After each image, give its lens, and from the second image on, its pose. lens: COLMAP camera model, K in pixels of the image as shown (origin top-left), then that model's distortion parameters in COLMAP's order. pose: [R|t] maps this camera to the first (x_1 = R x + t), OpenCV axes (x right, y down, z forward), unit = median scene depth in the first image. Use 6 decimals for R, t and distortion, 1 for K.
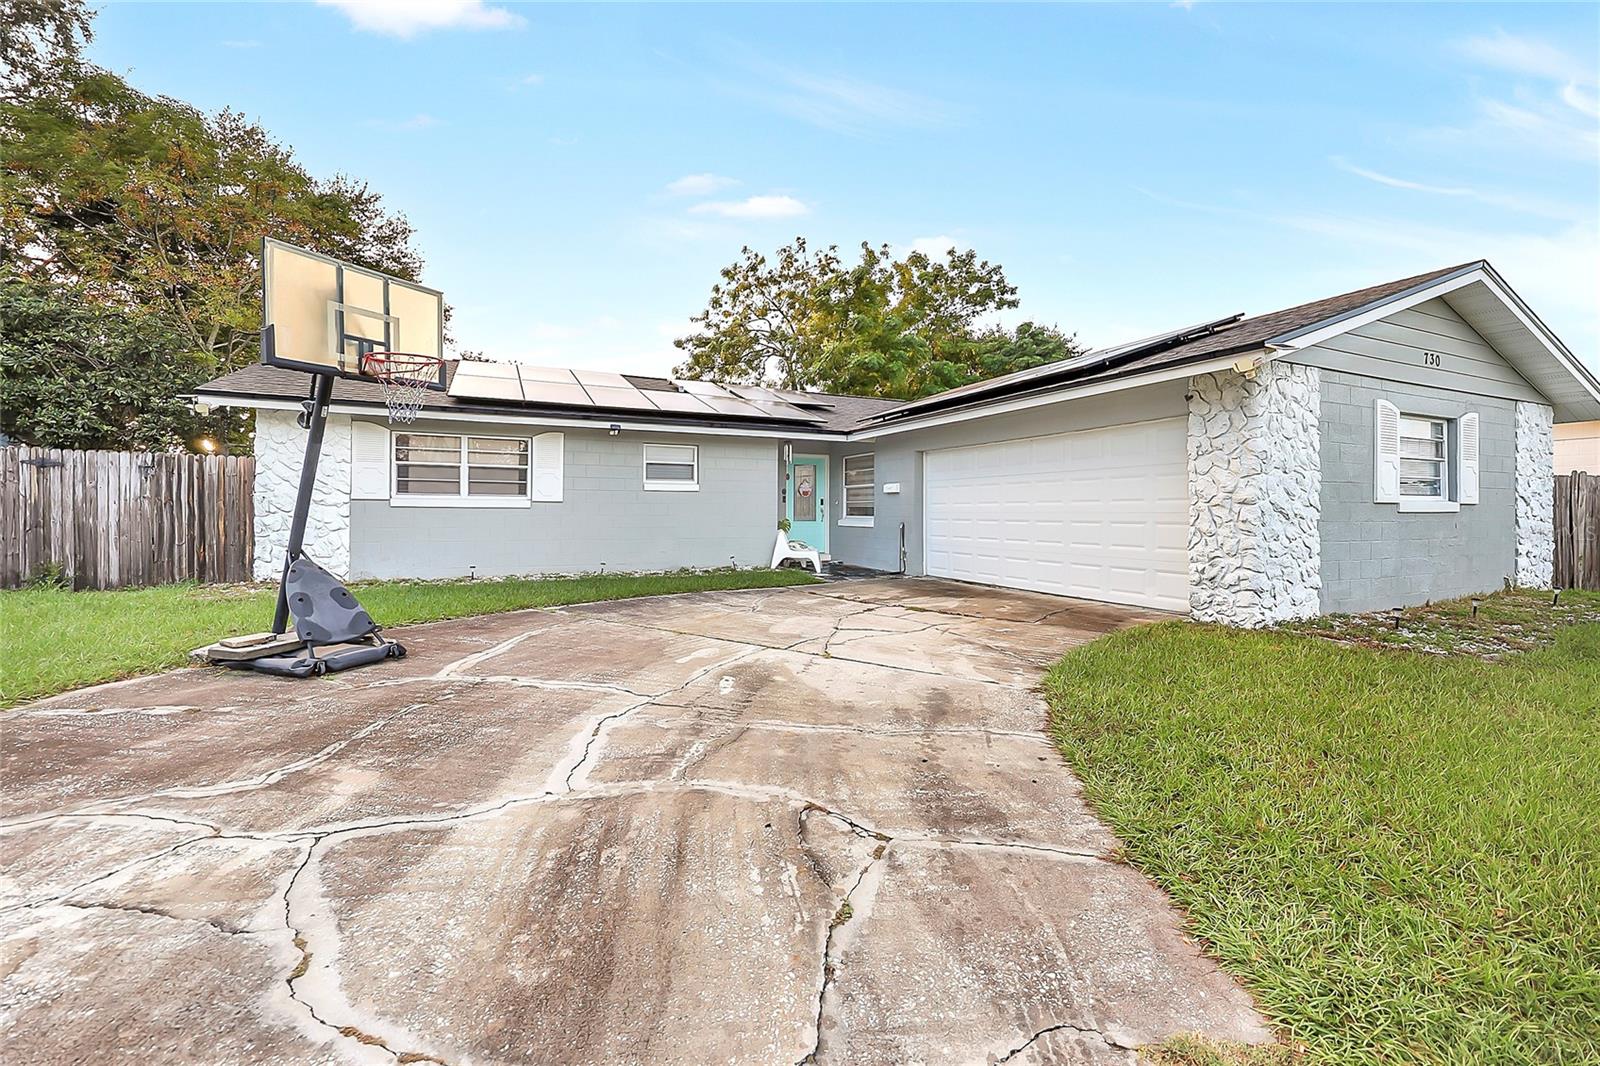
lens RADIAL K [[612.9, 0, 747.3], [0, 612.9, 507.4], [0, 0, 1]] dist [0.001000, 0.000343]
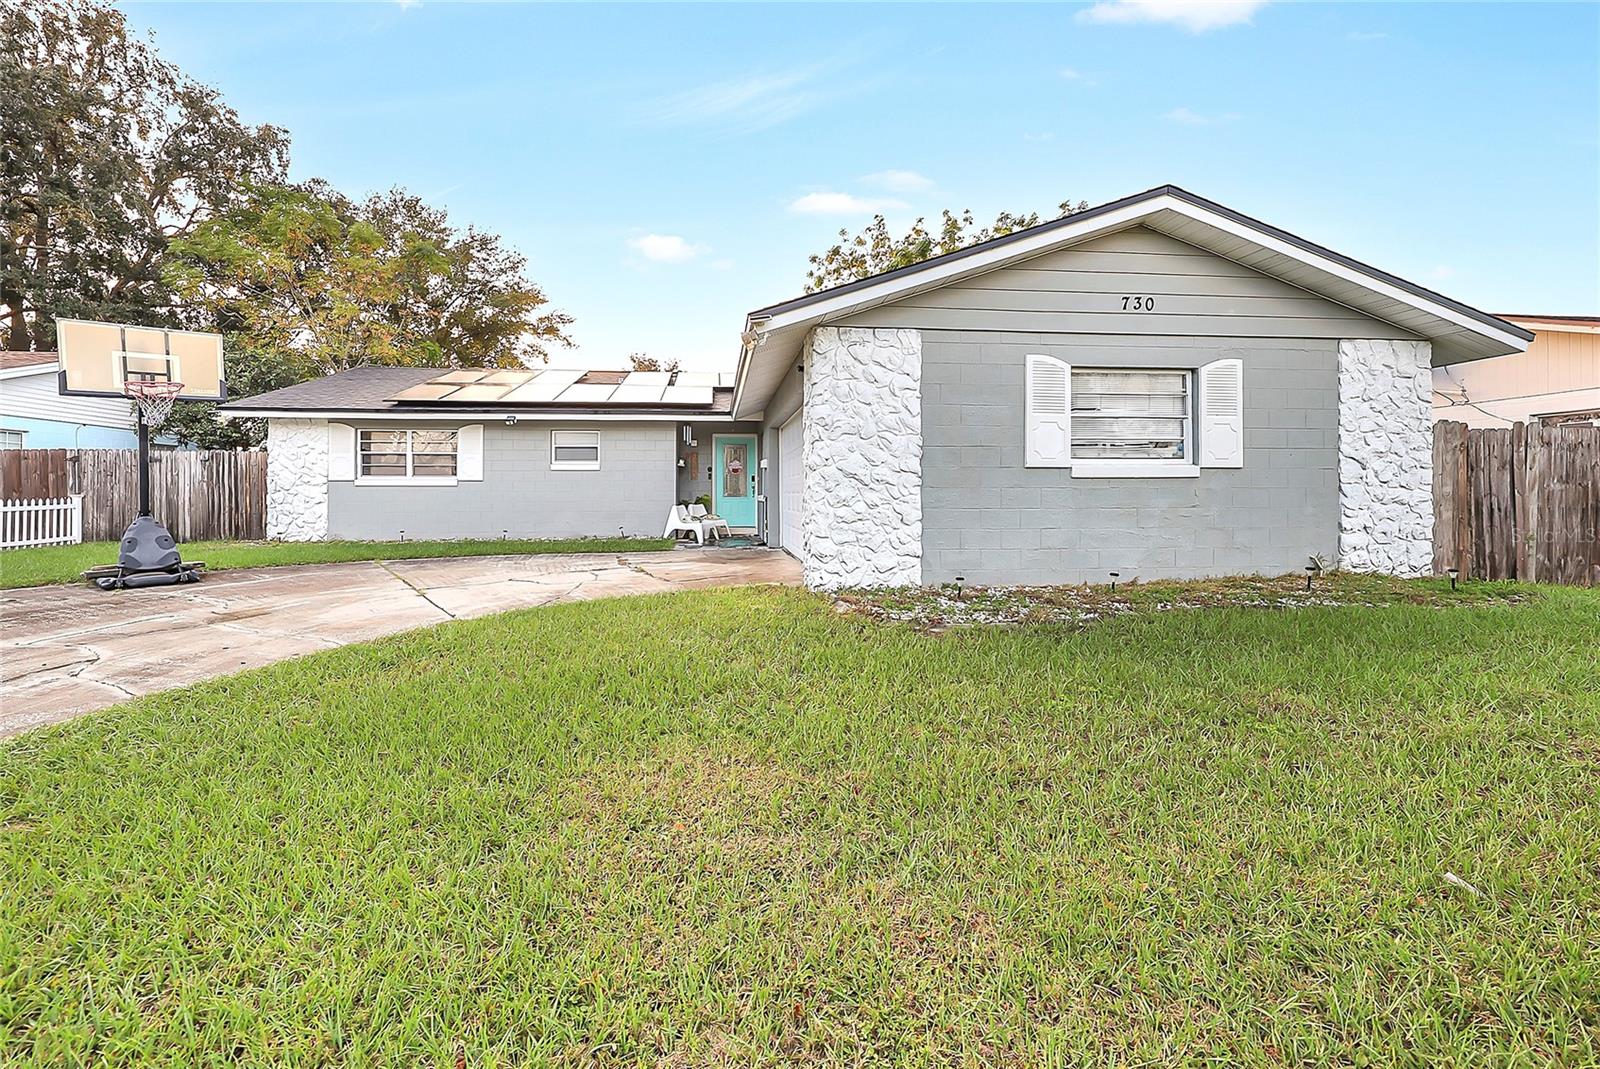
lens RADIAL K [[612.9, 0, 765.0], [0, 612.9, 483.7], [0, 0, 1]] dist [0.001000, 0.000343]
pose [[0.952787, -0.011731, -0.303412, 0.594131], [0.008223, 0.999884, -0.012836, 0.016370], [0.303527, 0.009735, 0.952773, 0.002531]]
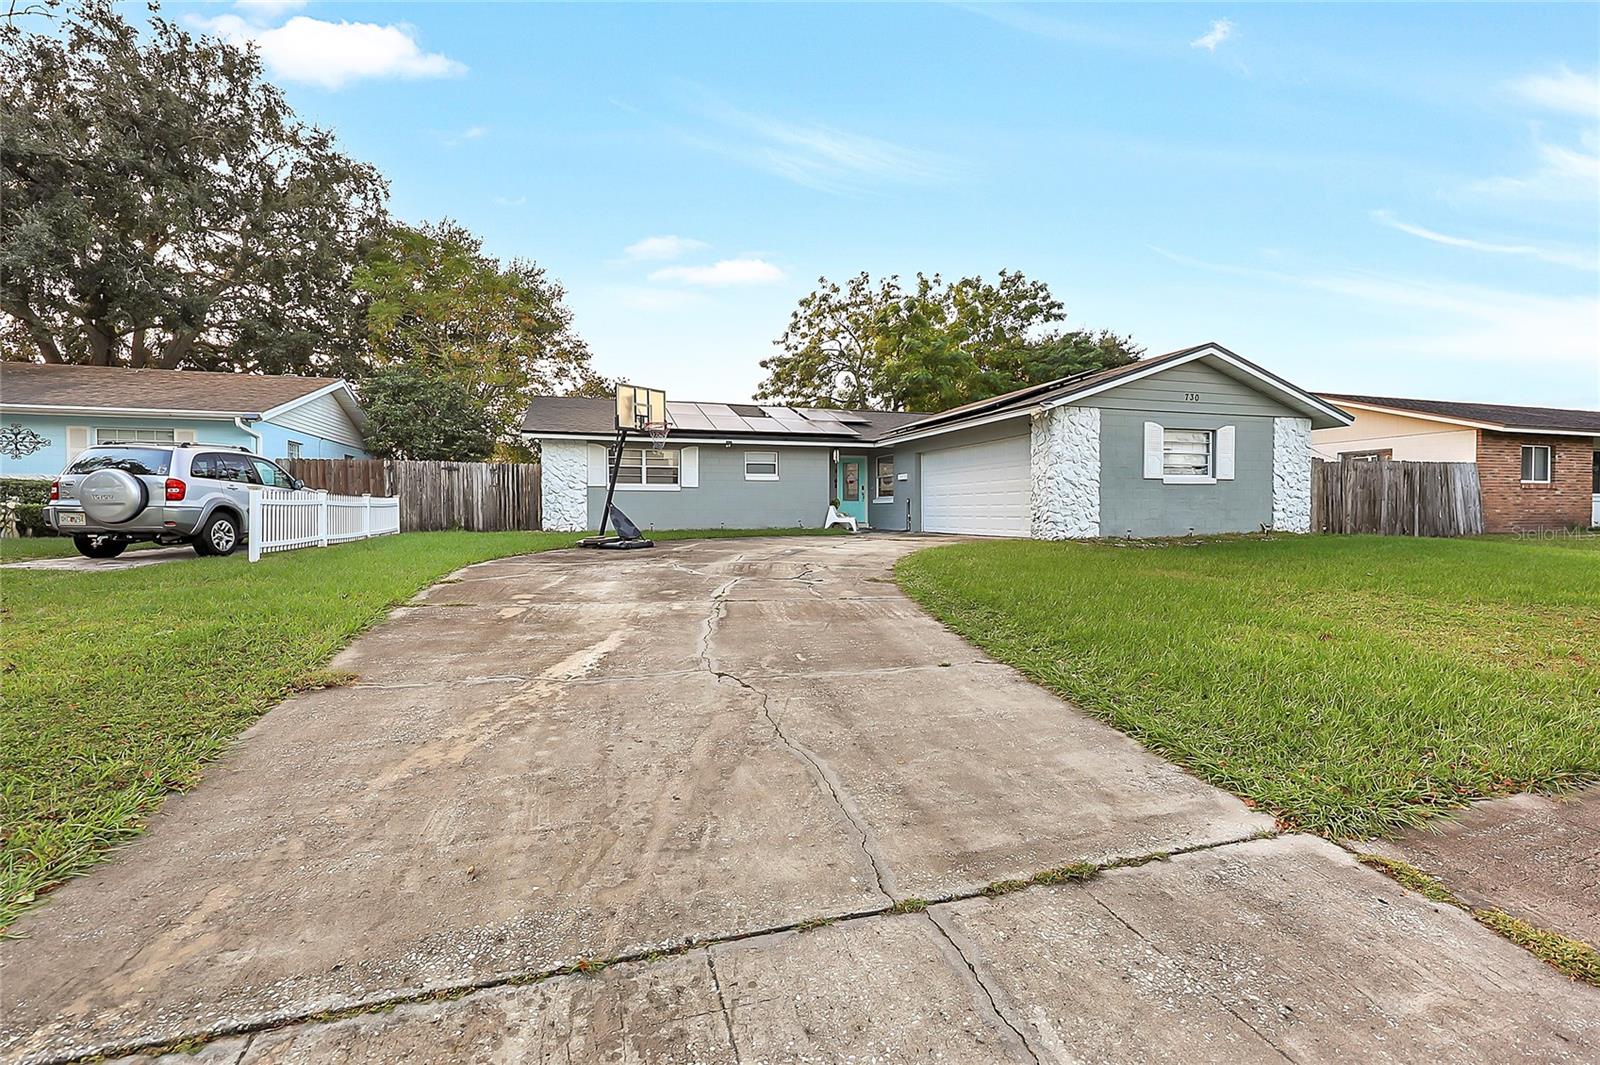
lens RADIAL K [[612.9, 0, 742.6], [0, 612.9, 516.4], [0, 0, 1]] dist [0.001000, 0.000343]
pose [[0.989613, -0.004735, -0.143680, 0.060667], [0.006883, 0.999872, 0.014460, 0.045779], [0.143593, -0.015299, 0.989519, -0.637660]]
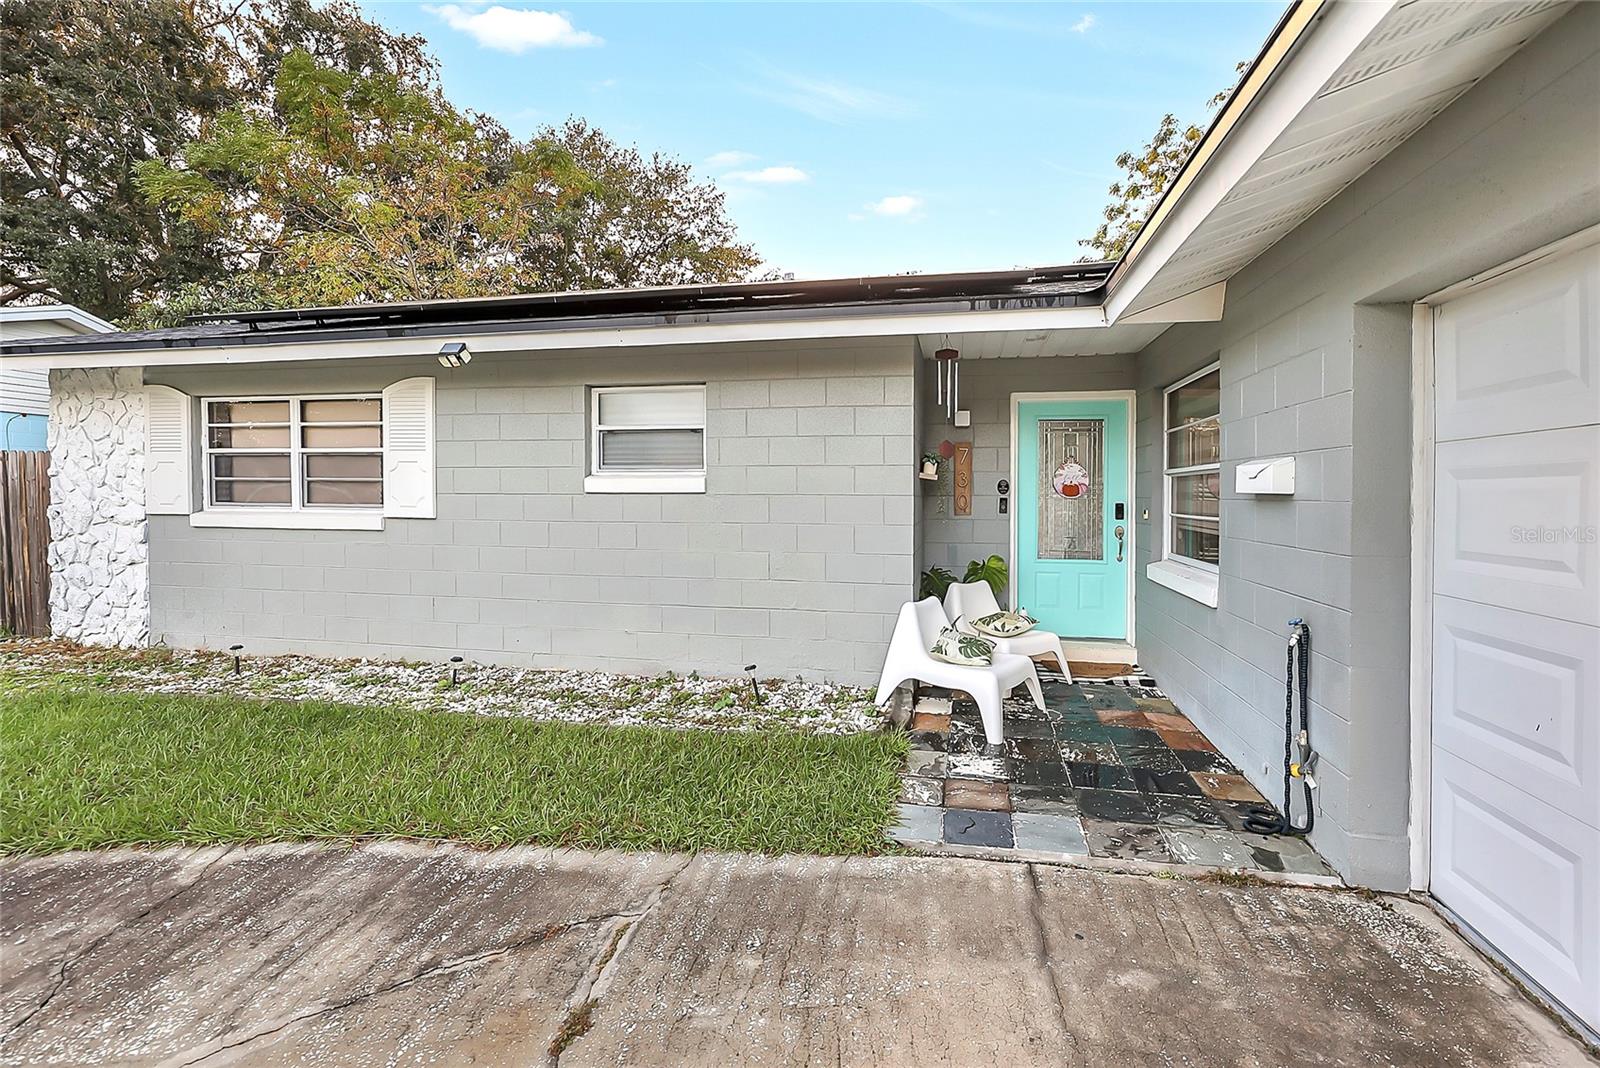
lens RADIAL K [[612.9, 0, 862.0], [0, 612.9, 509.6], [0, 0, 1]] dist [0.001000, 0.000343]
pose [[0.852661, 0.011764, -0.522332, 0.241447], [0.003634, 0.999589, 0.028444, -0.028594], [0.522452, -0.026151, 0.852267, 0.740206]]
